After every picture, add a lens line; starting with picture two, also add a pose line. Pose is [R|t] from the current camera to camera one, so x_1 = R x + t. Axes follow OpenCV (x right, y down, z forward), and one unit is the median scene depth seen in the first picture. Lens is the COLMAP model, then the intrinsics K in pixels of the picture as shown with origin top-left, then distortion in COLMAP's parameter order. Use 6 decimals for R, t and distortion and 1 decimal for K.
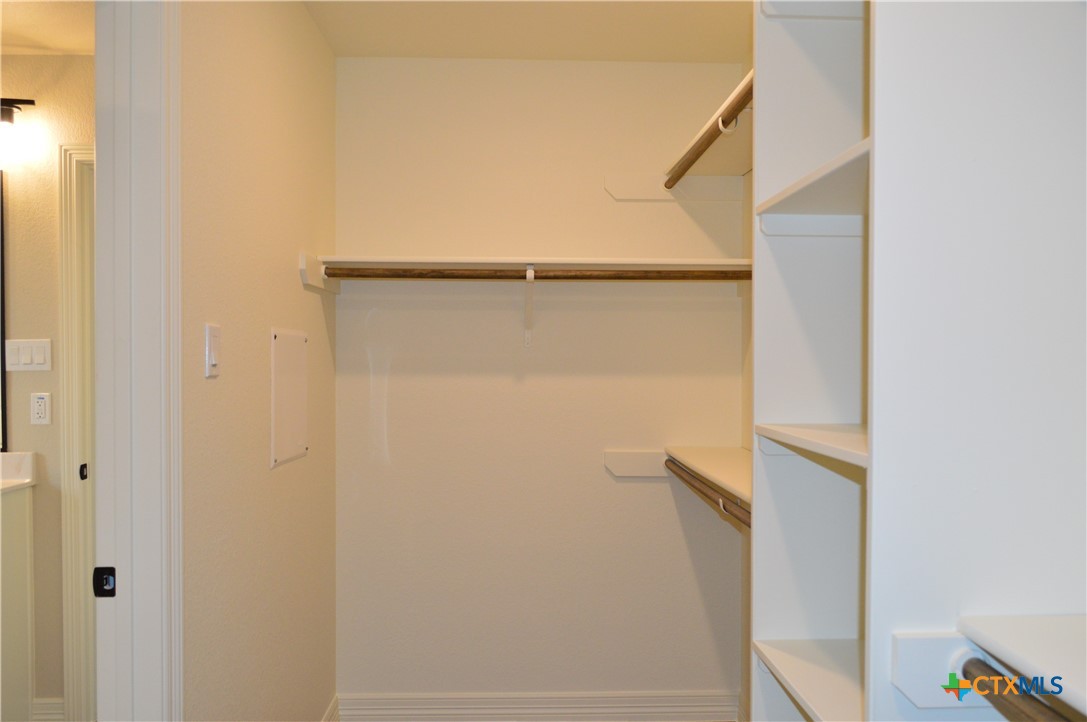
lens RADIAL K [[856.8, 0, 546.9], [0, 856.8, 355.6], [0, 0, 1]] dist [-0.014695, 0.007834]
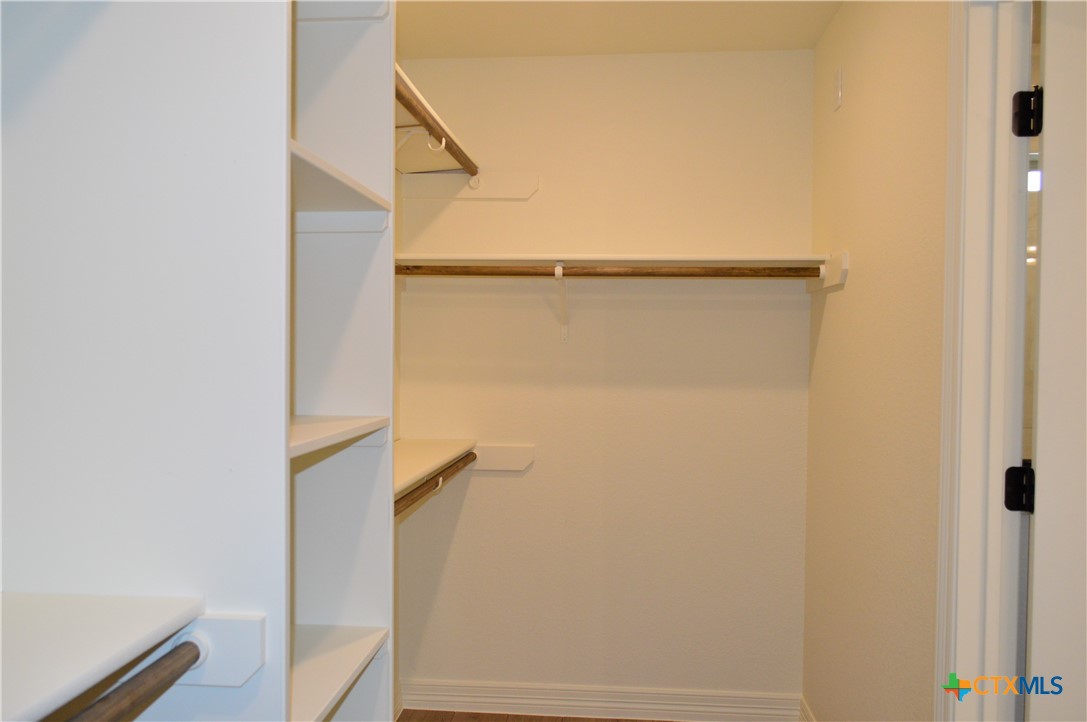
lens RADIAL K [[856.8, 0, 622.5], [0, 856.8, 358.8], [0, 0, 1]] dist [-0.014695, 0.007834]
pose [[0.994620, 0.009352, -0.103166, 0.125613], [-0.008627, 0.999935, 0.007467, 0.000205], [0.103229, -0.006537, 0.994636, 0.003145]]
